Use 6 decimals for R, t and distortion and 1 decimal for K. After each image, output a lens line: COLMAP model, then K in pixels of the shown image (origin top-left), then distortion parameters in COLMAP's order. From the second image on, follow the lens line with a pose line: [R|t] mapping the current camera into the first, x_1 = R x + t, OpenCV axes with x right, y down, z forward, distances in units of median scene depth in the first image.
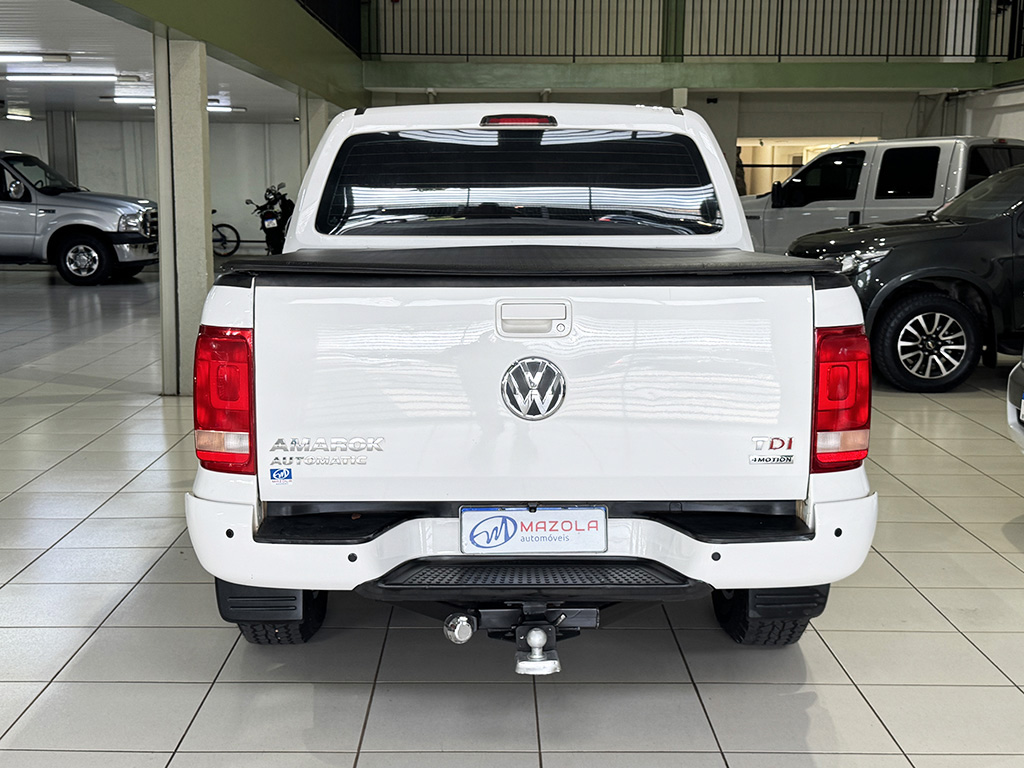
lens RADIAL K [[1309.1, 0, 507.0], [0, 1309.1, 386.3], [0, 0, 1]] dist [0.199980, -0.460099]
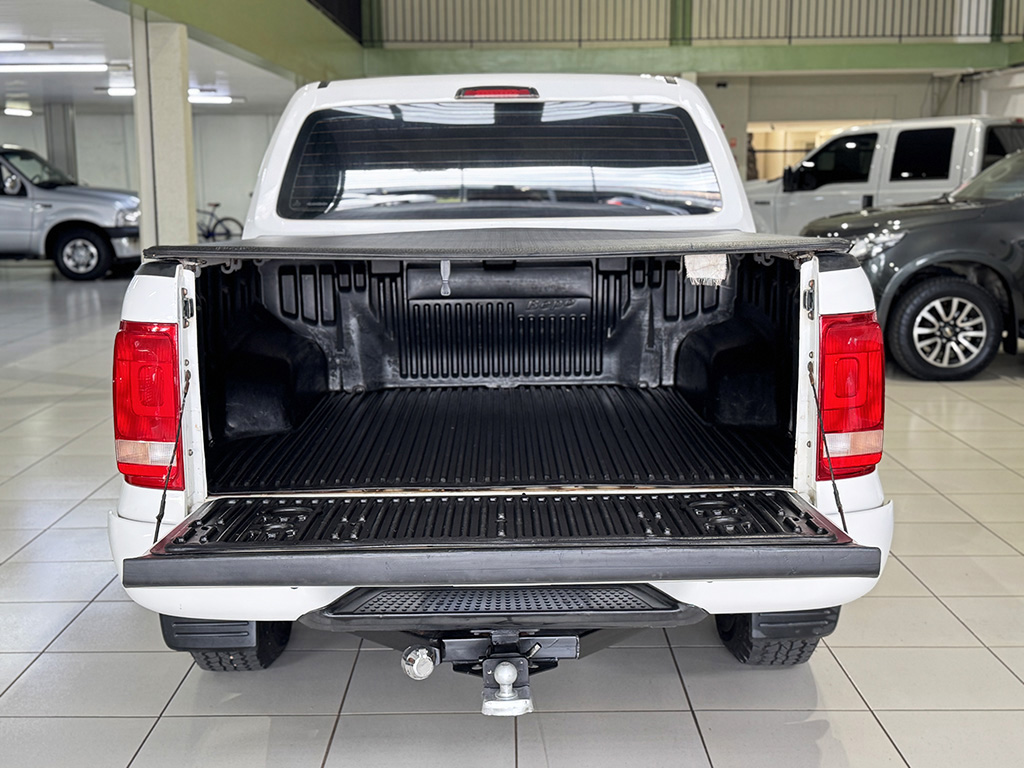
lens RADIAL K [[1306.0, 0, 517.1], [0, 1306.0, 383.6], [0, 0, 1]] dist [0.218699, -0.525489]
pose [[0.999915, -0.012116, -0.004768, 0.028191], [0.012137, 0.999916, 0.004442, -0.004061], [0.004714, -0.004499, 0.999979, 0.096772]]
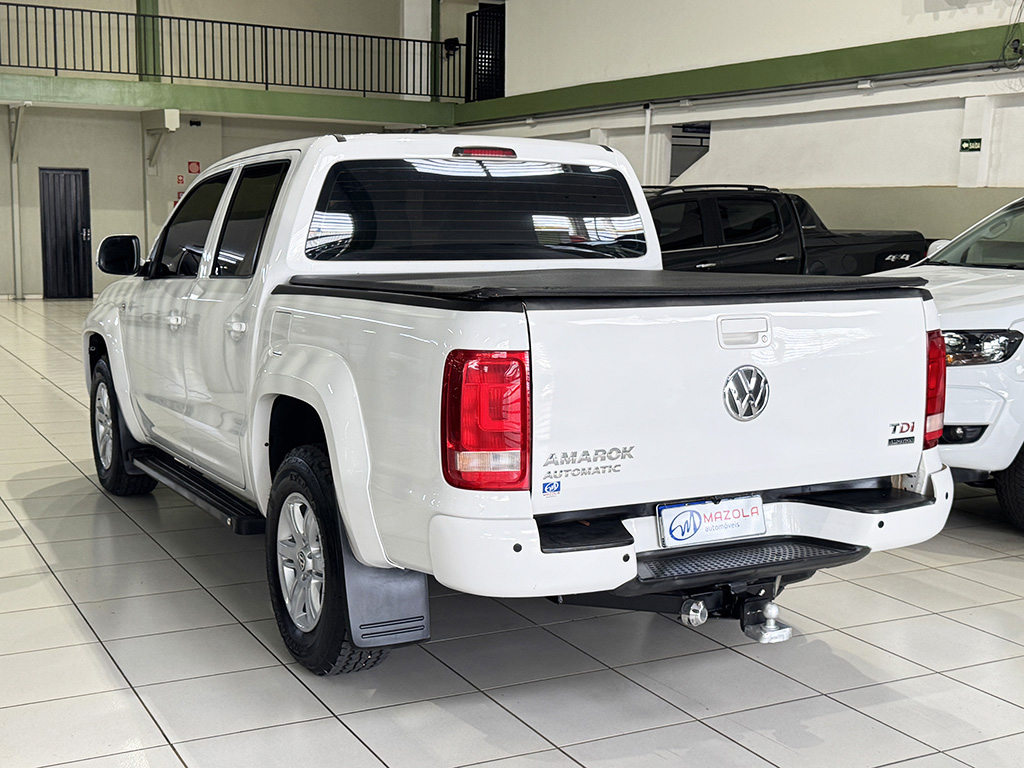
lens RADIAL K [[1309.1, 0, 507.0], [0, 1309.1, 386.3], [0, 0, 1]] dist [0.199980, -0.460099]
pose [[0.886234, -0.052797, 0.460220, -0.538070], [0.060511, 0.998166, -0.002014, -0.011297], [-0.459269, 0.029633, 0.887803, 0.061434]]
